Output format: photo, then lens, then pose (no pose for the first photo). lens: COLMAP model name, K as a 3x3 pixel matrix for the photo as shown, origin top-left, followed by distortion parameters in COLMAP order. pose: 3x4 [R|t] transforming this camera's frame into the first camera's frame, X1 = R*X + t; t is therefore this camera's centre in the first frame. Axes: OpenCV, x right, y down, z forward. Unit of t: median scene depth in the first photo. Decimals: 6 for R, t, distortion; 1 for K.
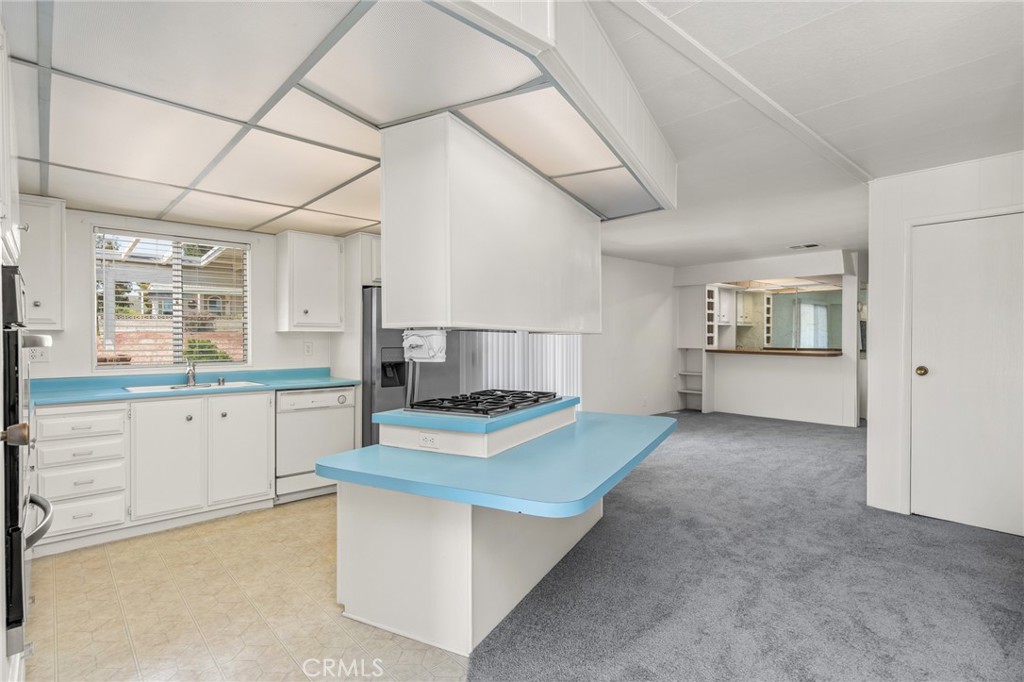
lens RADIAL K [[507.2, 0, 508.1], [0, 507.2, 344.0], [0, 0, 1]] dist [0.009407, -0.001645]
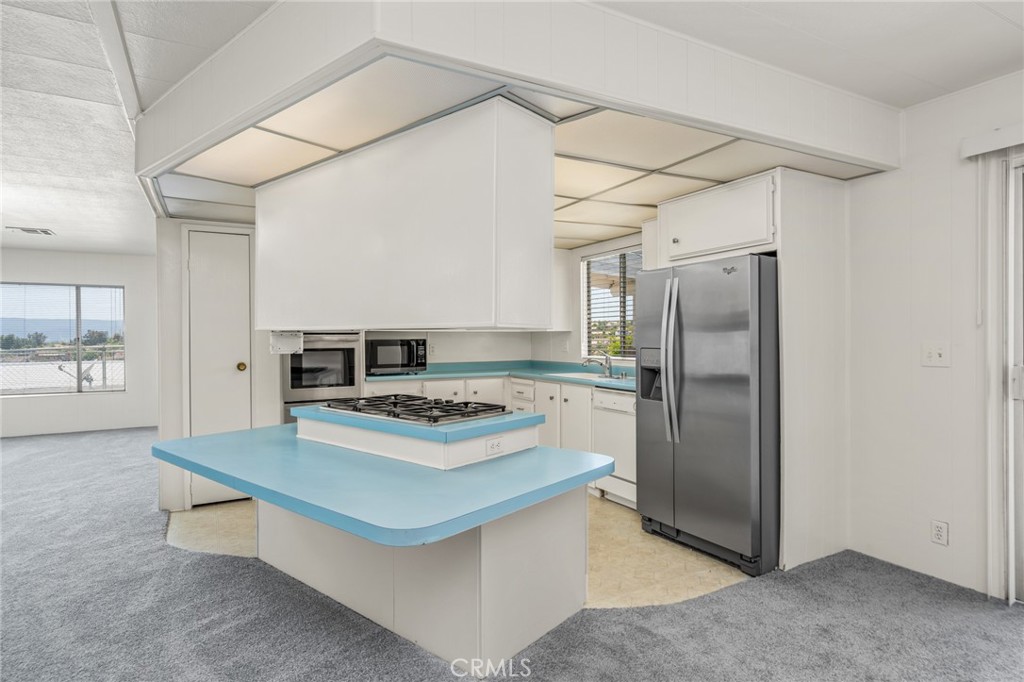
lens RADIAL K [[553.1, 0, 514.1], [0, 553.1, 341.1], [0, 0, 1]] dist [-0.000626, 0.000279]
pose [[-0.214200, 0.009733, -0.976741, 0.586258], [-0.004685, 0.999929, 0.010992, -0.010770], [0.976779, 0.006930, -0.214139, 0.921770]]
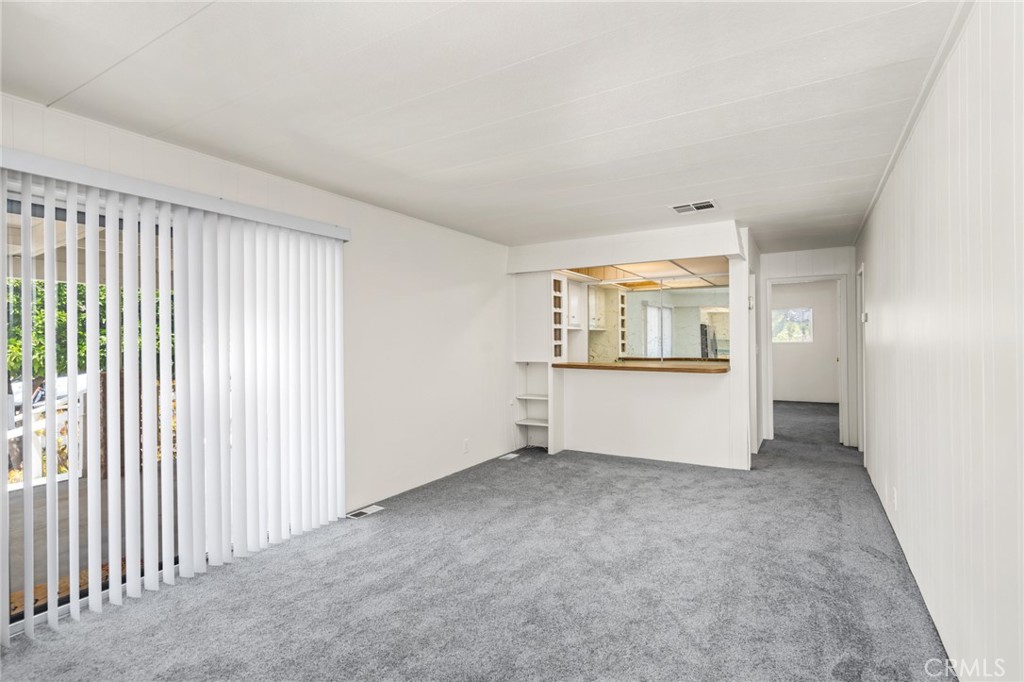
lens RADIAL K [[507.2, 0, 515.8], [0, 507.2, 343.9], [0, 0, 1]] dist [0.009407, -0.001645]
pose [[0.952786, -0.008479, 0.303525, 0.243557], [0.011583, 0.999897, -0.008428, -0.021292], [-0.303422, 0.011546, 0.952786, 0.658096]]
